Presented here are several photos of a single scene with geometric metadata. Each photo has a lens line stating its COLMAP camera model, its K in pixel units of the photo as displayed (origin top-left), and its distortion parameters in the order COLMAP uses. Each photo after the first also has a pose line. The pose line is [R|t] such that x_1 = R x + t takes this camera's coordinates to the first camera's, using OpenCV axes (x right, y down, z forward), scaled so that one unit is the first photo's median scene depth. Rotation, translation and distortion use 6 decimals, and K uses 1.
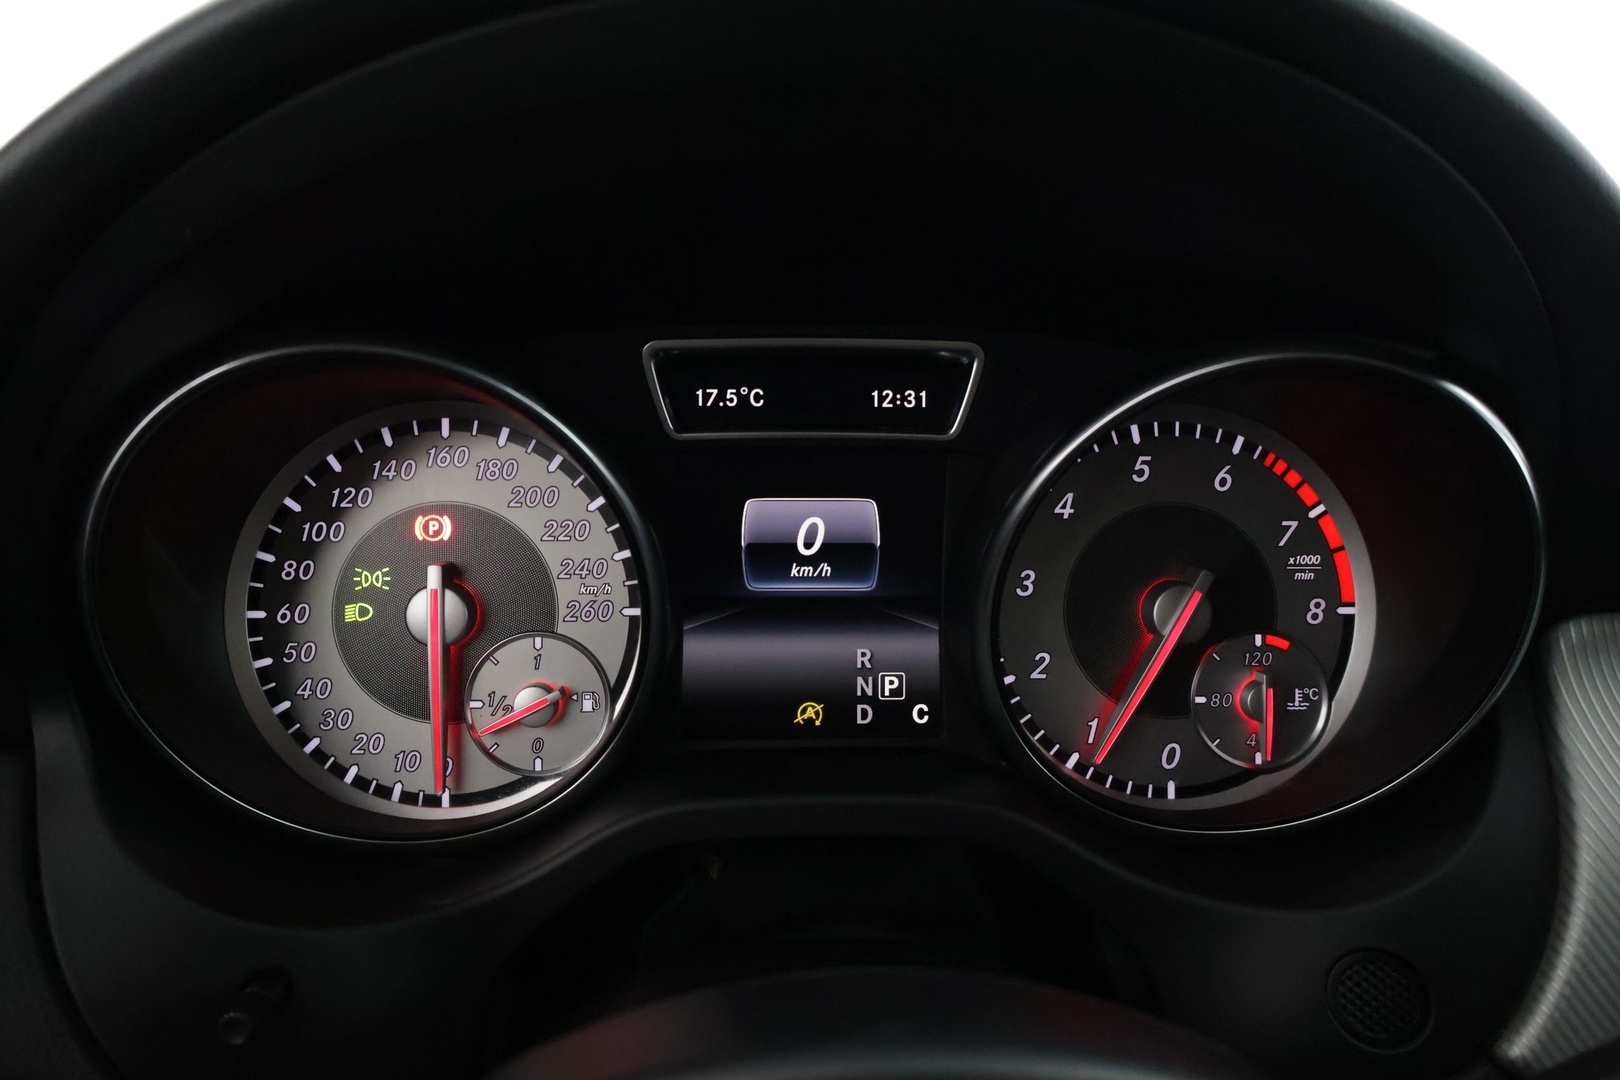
lens RADIAL K [[1287.2, 0, 818.9], [0, 1287.2, 543.8], [0, 0, 1]] dist [-0.033637, -0.010944]
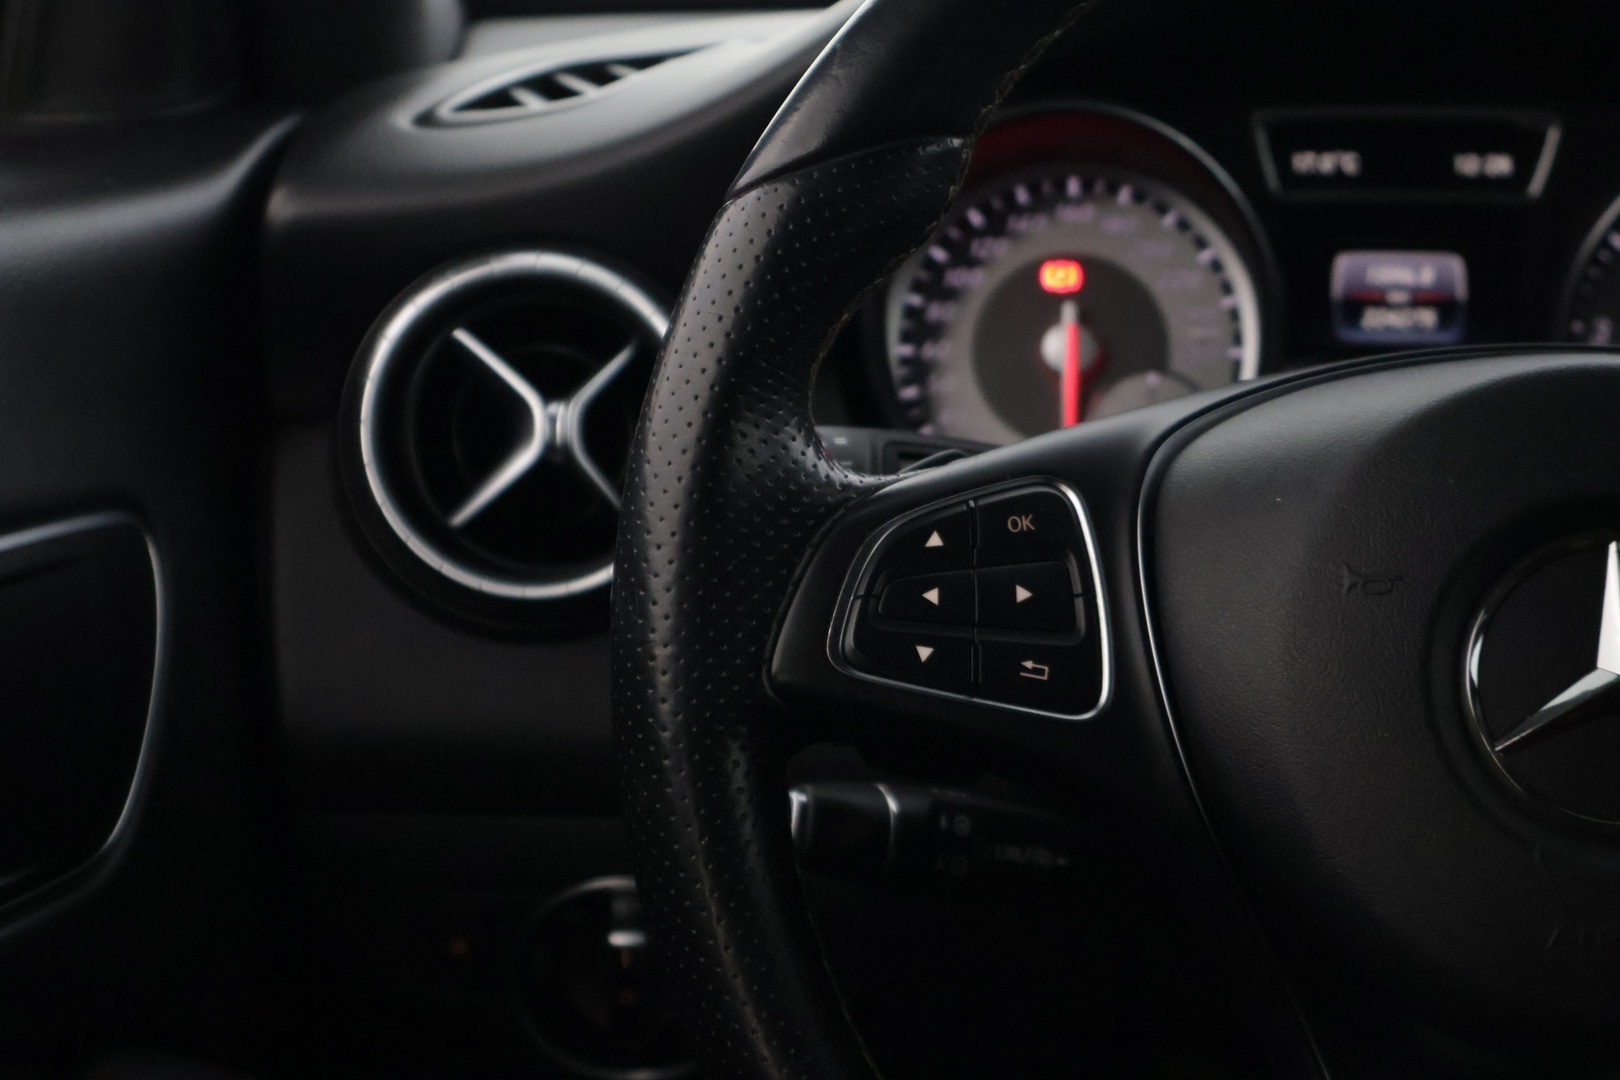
lens RADIAL K [[3287.1, 0, 798.0], [0, 3287.1, 544.7], [0, 0, 1]] dist [0.011386, 0.000000]
pose [[0.994725, 0.016124, -0.101298, -0.229840], [-0.018502, 0.999574, -0.022585, 0.286411], [0.100891, 0.024340, 0.994600, -1.844956]]
